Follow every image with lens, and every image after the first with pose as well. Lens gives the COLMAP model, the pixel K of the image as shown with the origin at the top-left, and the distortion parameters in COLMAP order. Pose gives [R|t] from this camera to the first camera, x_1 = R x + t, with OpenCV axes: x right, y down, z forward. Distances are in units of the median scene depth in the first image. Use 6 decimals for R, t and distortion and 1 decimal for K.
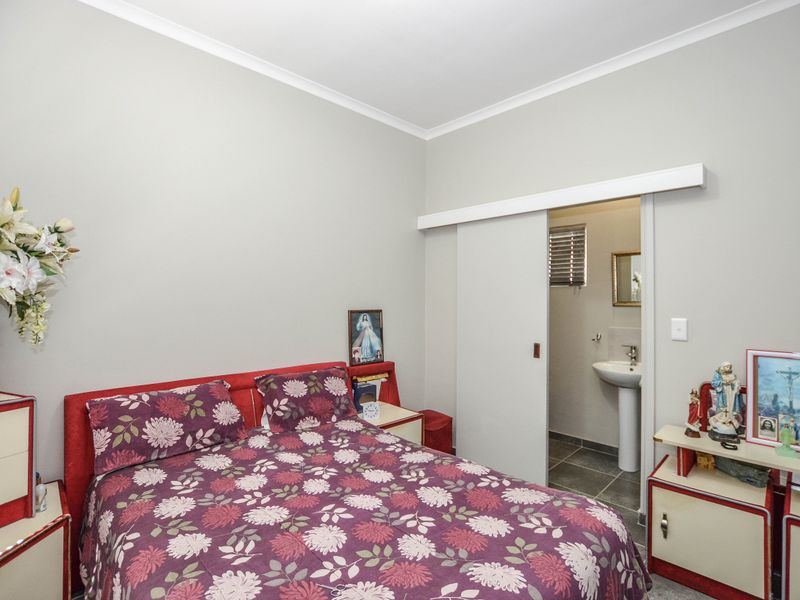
lens RADIAL K [[403.0, 0, 400.2], [0, 403.0, 288.0], [0, 0, 1]] dist [-0.024143, -0.000151]
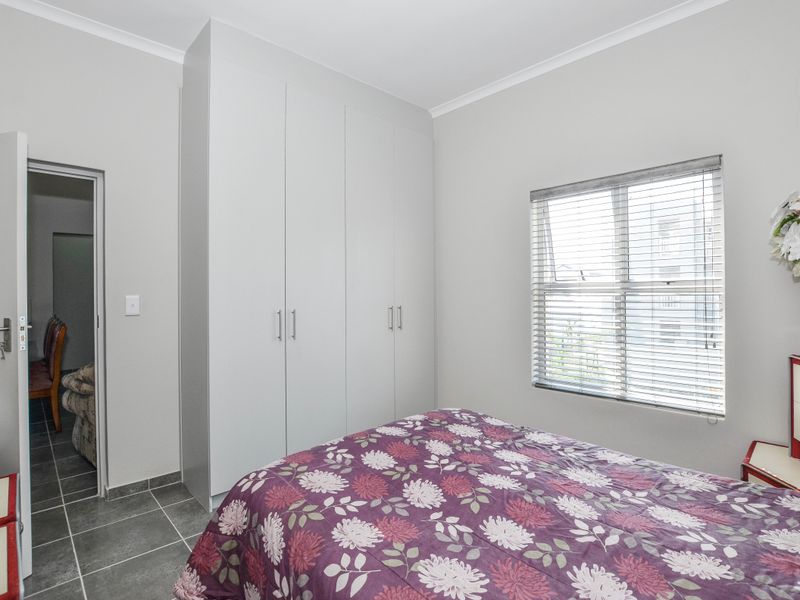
lens RADIAL K [[396.9, 0, 401.0], [0, 396.9, 294.9], [0, 0, 1]] dist [-0.022970, 0.000244]
pose [[-0.999975, -0.001599, 0.006895, 0.112535], [-0.001682, 0.999927, -0.011924, 0.089347], [-0.006875, -0.011935, -0.999905, 1.635331]]
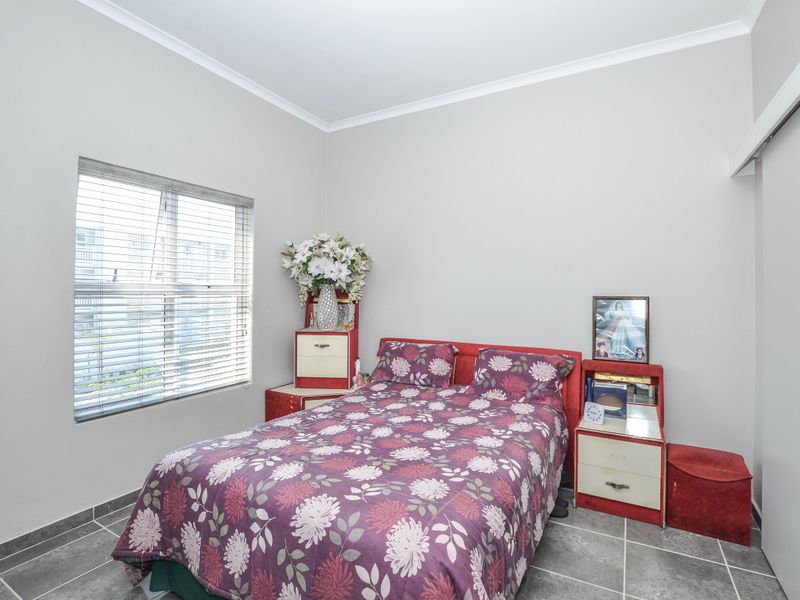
lens RADIAL K [[396.9, 0, 401.0], [0, 396.9, 294.9], [0, 0, 1]] dist [-0.022970, 0.000244]
pose [[0.265837, -0.004599, -0.964007, 0.985497], [0.016158, 0.999869, -0.000315, 0.076674], [0.963883, -0.015493, 0.265877, 0.611371]]
